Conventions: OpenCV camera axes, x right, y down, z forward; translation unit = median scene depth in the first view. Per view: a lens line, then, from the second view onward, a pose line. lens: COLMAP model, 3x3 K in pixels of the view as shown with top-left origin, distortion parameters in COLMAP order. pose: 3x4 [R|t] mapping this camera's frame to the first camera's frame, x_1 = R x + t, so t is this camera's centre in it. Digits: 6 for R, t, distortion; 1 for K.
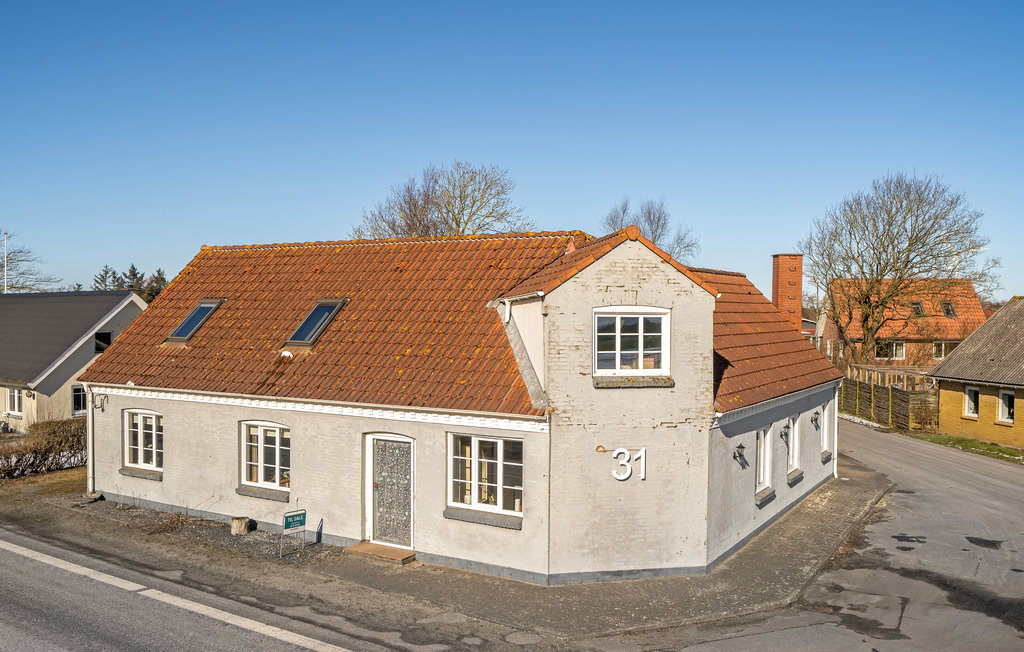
lens RADIAL K [[828.6, 0, 512.0], [0, 828.6, 326.0], [0, 0, 1]] dist [-0.014485, -0.003717]
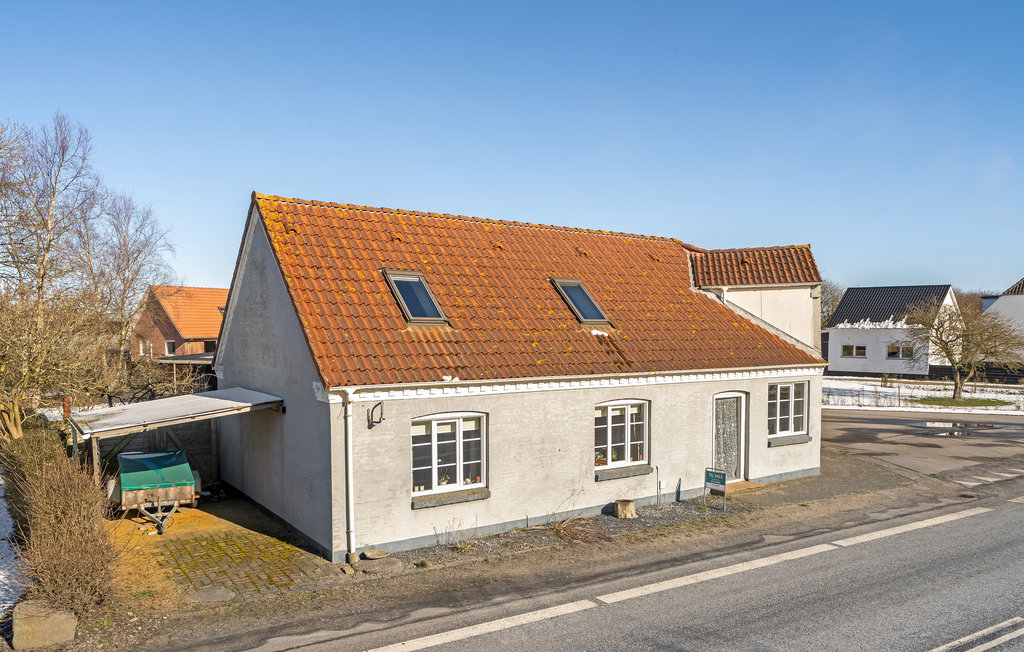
lens RADIAL K [[687.8, 0, 511.8], [0, 687.8, 351.8], [0, 0, 1]] dist [0.002902, -0.000009]
pose [[0.465191, -0.037555, 0.884413, -1.248569], [0.015697, 0.999293, 0.034177, 0.031877], [-0.885071, -0.002017, 0.465452, 0.845612]]
